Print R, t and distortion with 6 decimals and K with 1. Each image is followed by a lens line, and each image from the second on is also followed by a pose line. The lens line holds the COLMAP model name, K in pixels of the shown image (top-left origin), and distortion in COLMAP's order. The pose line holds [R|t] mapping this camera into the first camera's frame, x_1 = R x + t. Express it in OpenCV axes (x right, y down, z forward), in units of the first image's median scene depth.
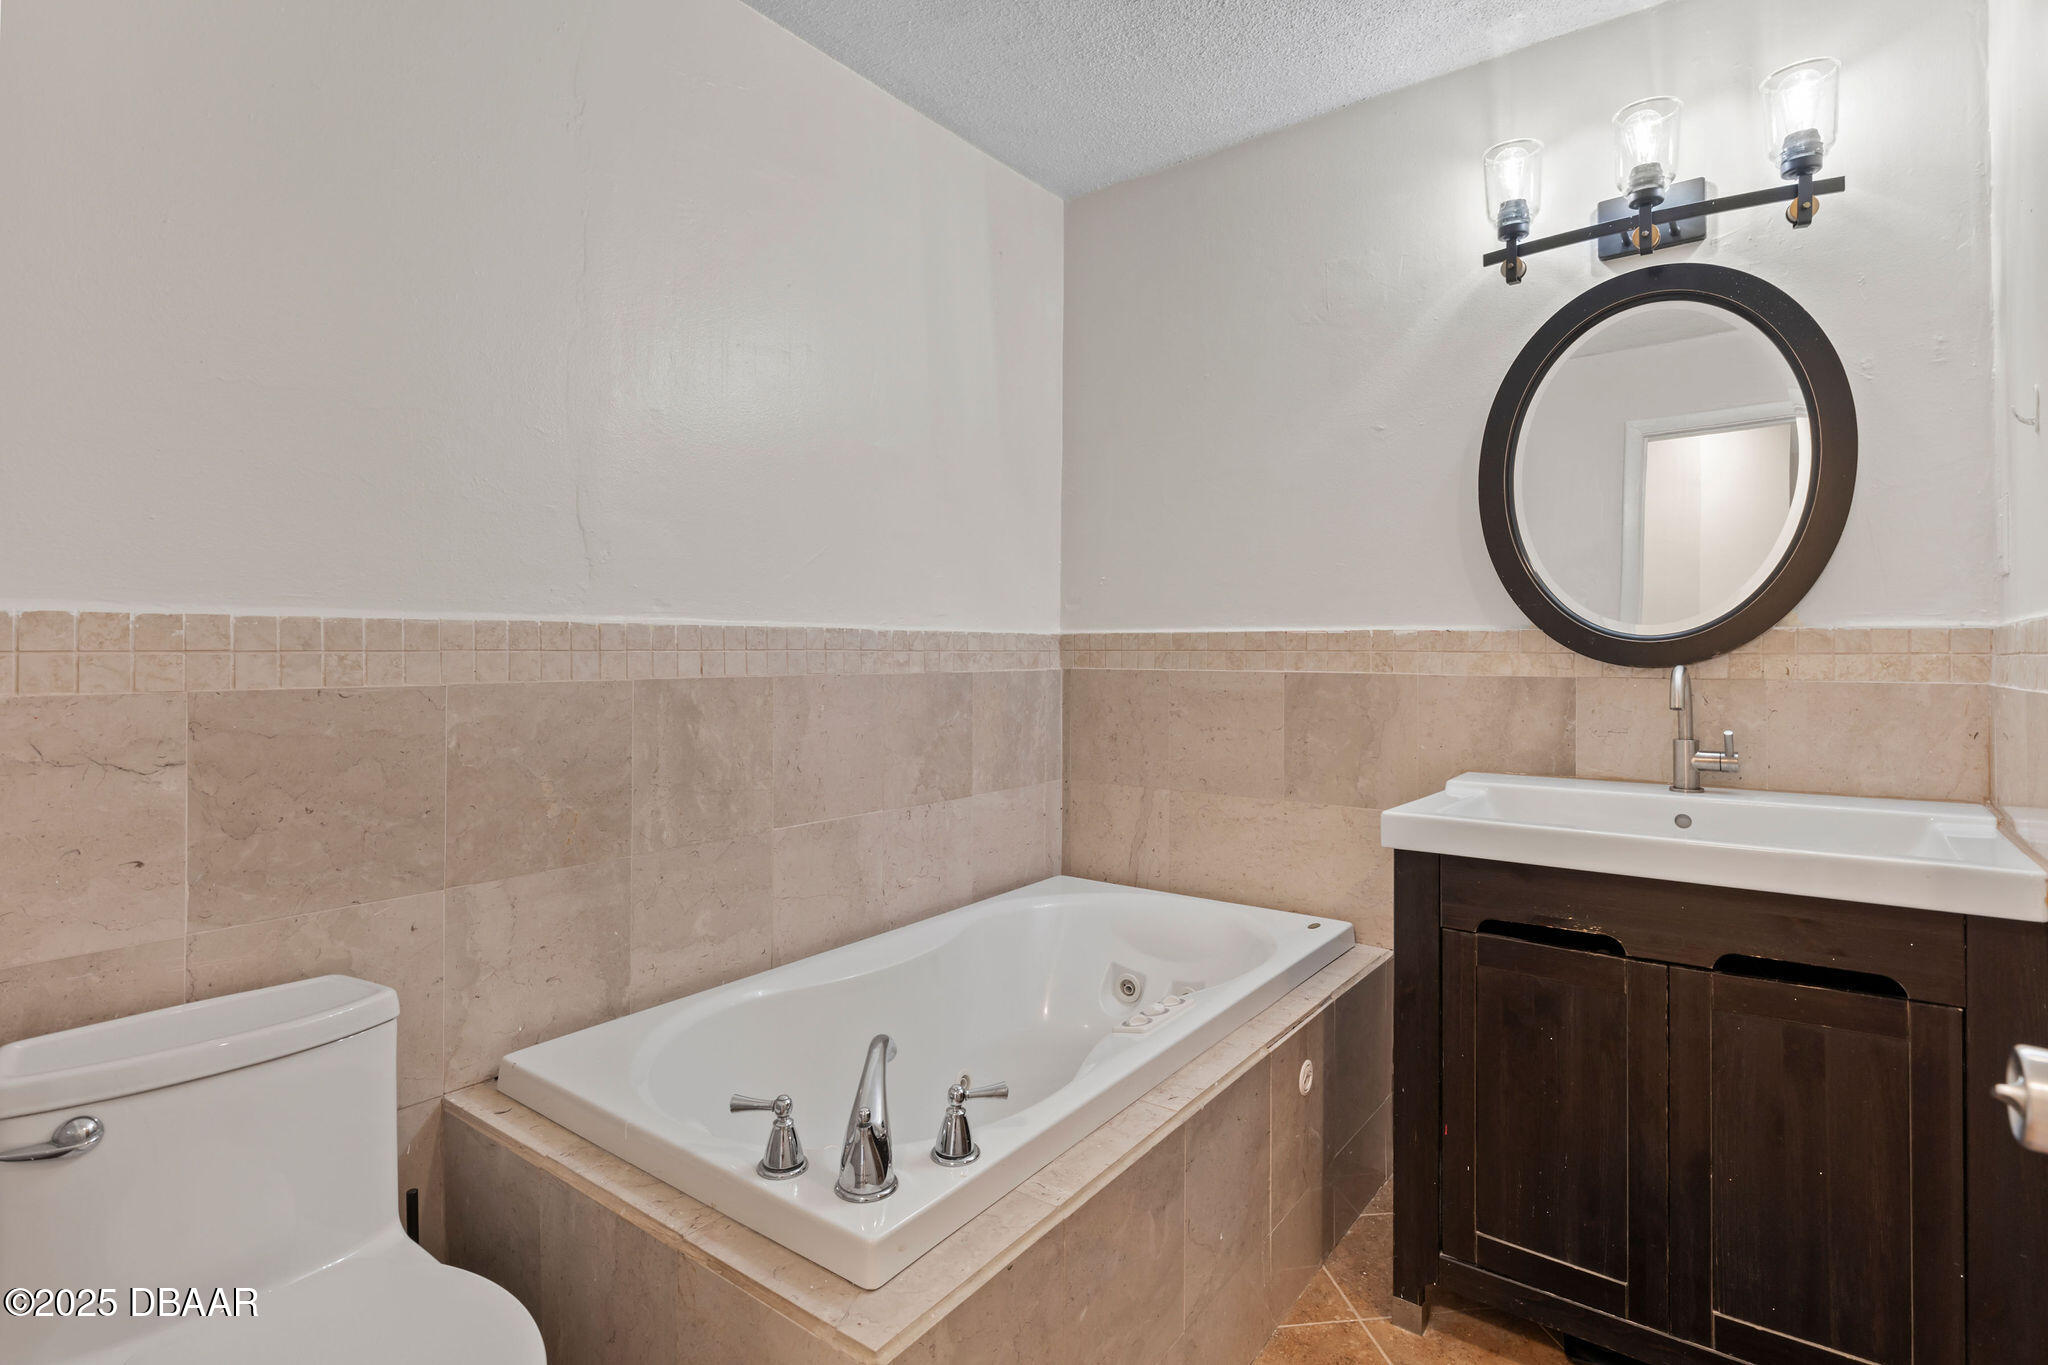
lens RADIAL K [[1015.8, 0, 1019.0], [0, 1015.8, 656.2], [0, 0, 1]] dist [0.002221, -0.001255]
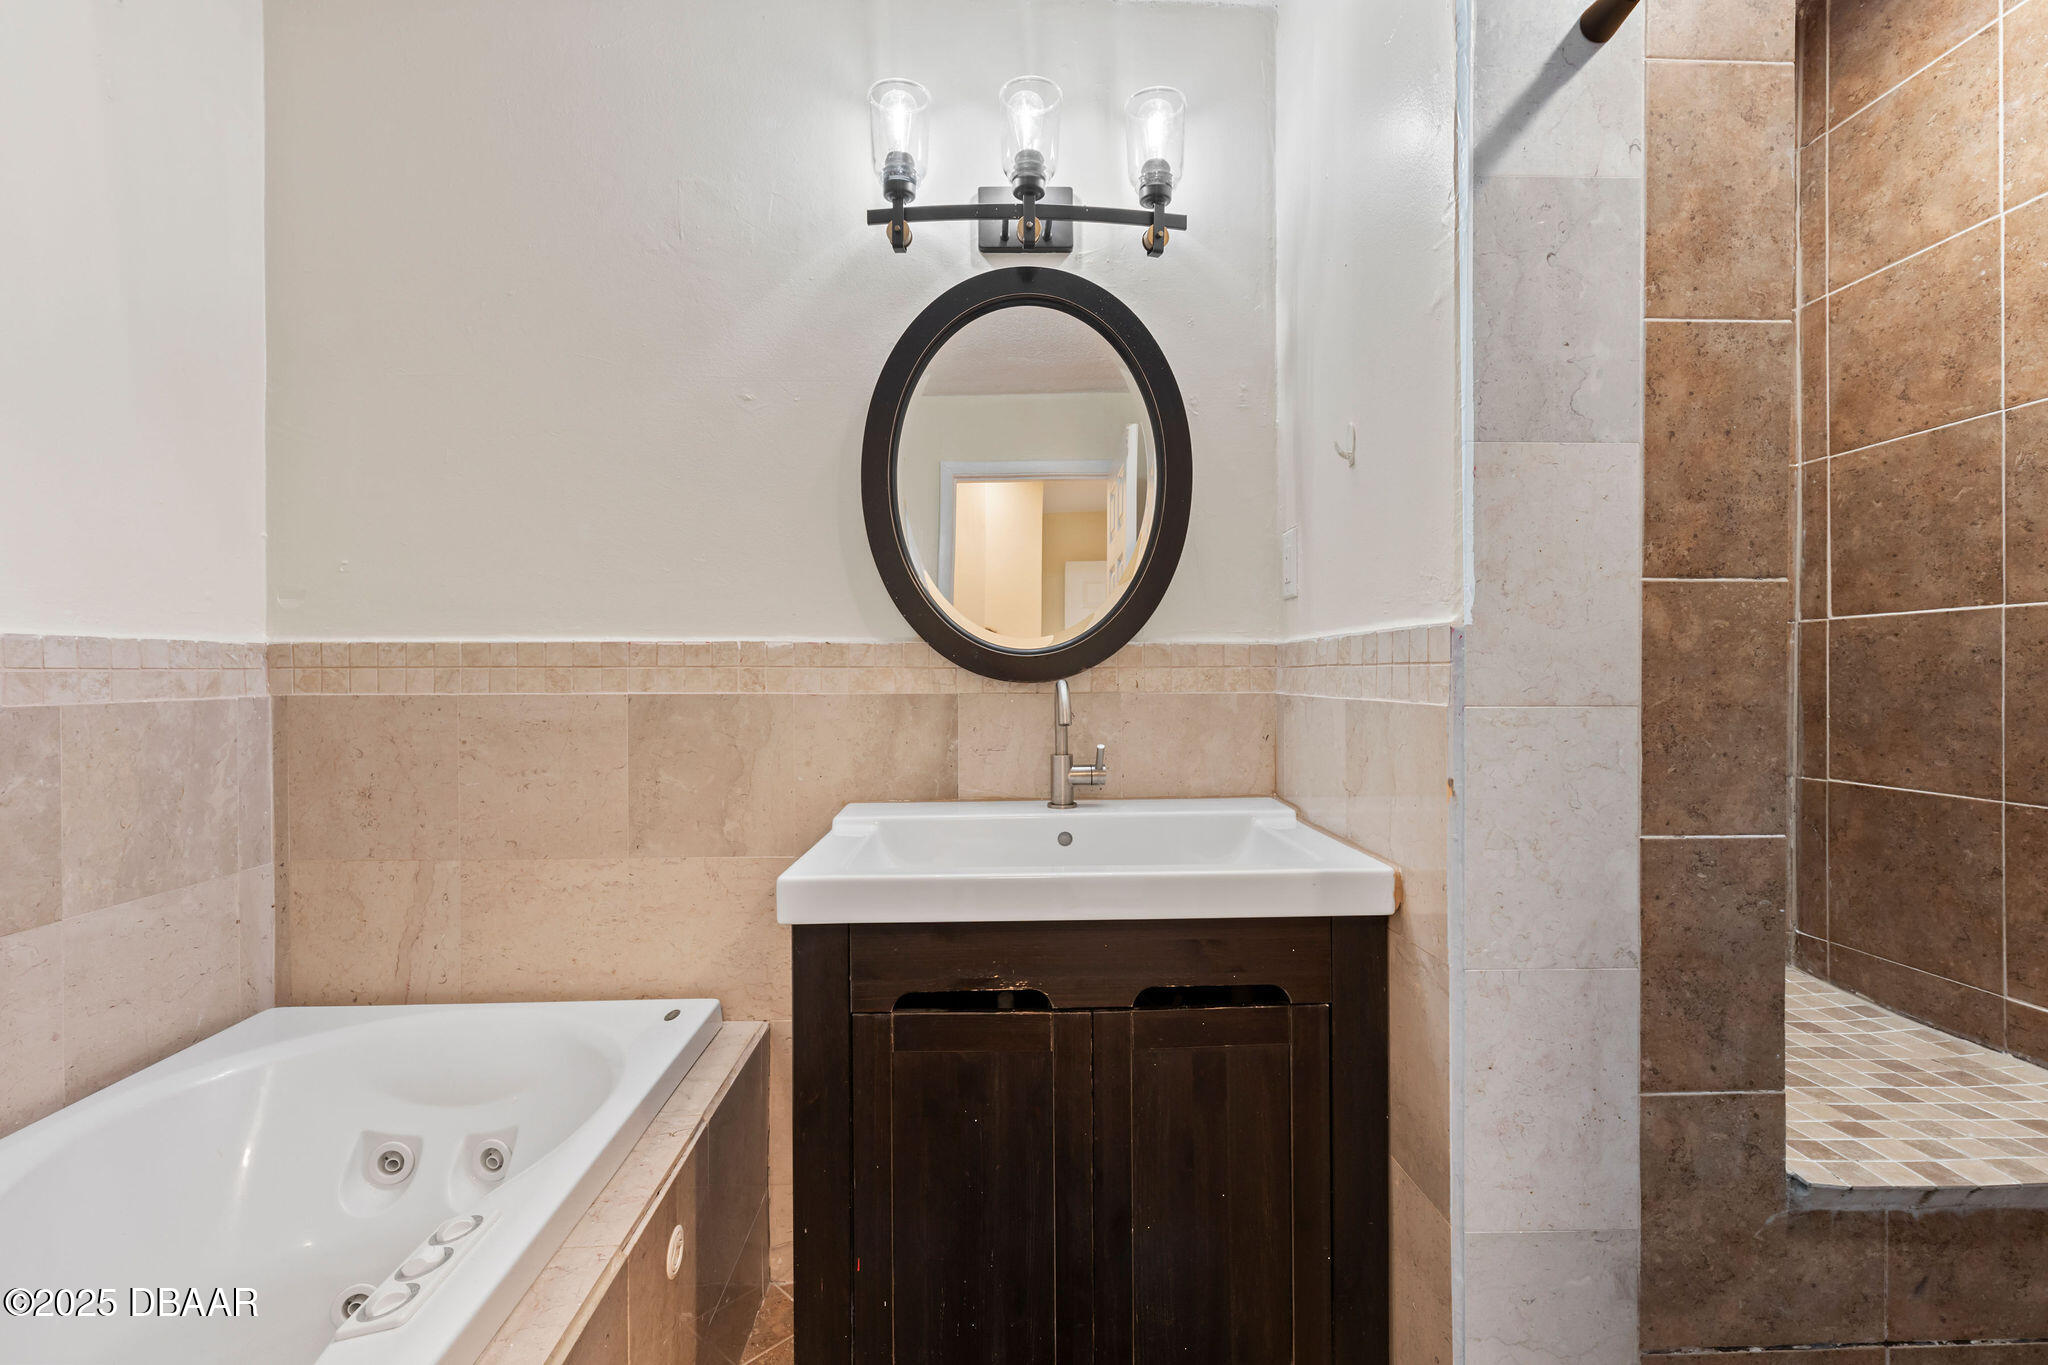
lens RADIAL K [[919.5, 0, 1022.5], [0, 919.5, 679.7], [0, 0, 1]] dist [0.002938, -0.000773]
pose [[0.774736, -0.010720, 0.632194, 0.059502], [0.008225, 0.999943, 0.006876, 0.002571], [-0.632231, -0.000128, 0.774780, 0.314589]]
